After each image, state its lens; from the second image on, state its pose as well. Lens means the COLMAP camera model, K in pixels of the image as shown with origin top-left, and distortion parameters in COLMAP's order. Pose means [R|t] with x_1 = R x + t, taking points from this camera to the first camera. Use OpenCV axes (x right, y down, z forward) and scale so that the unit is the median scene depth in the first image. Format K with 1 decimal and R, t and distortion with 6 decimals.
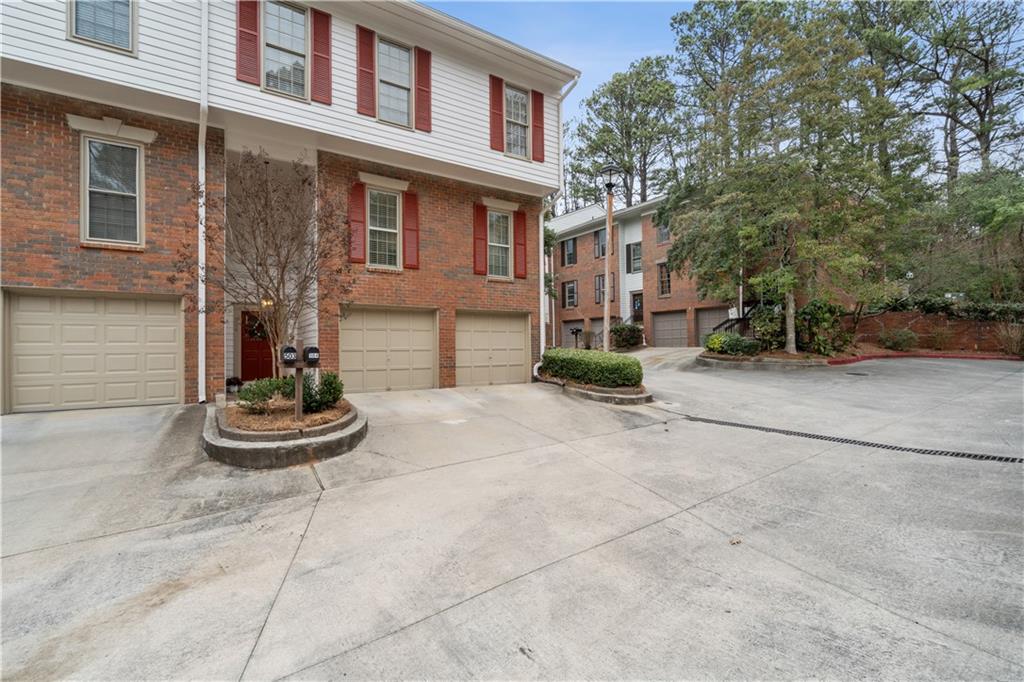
lens RADIAL K [[467.6, 0, 510.2], [0, 467.6, 342.0], [0, 0, 1]] dist [0.001425, 0.000564]
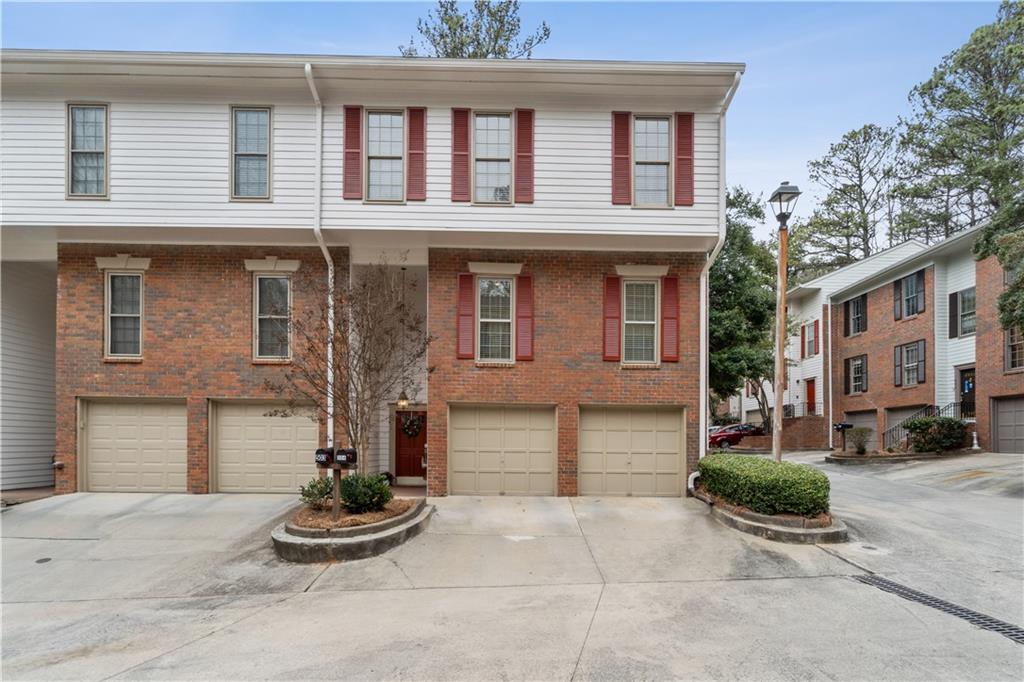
lens RADIAL K [[509.4, 0, 512.1], [0, 509.4, 444.0], [0, 0, 1]] dist [-0.002216, 0.000769]
pose [[0.839497, 0.018266, -0.543057, 0.301962], [-0.009941, 0.999784, 0.018260, -0.015137], [0.543273, -0.009930, 0.839497, 0.168813]]
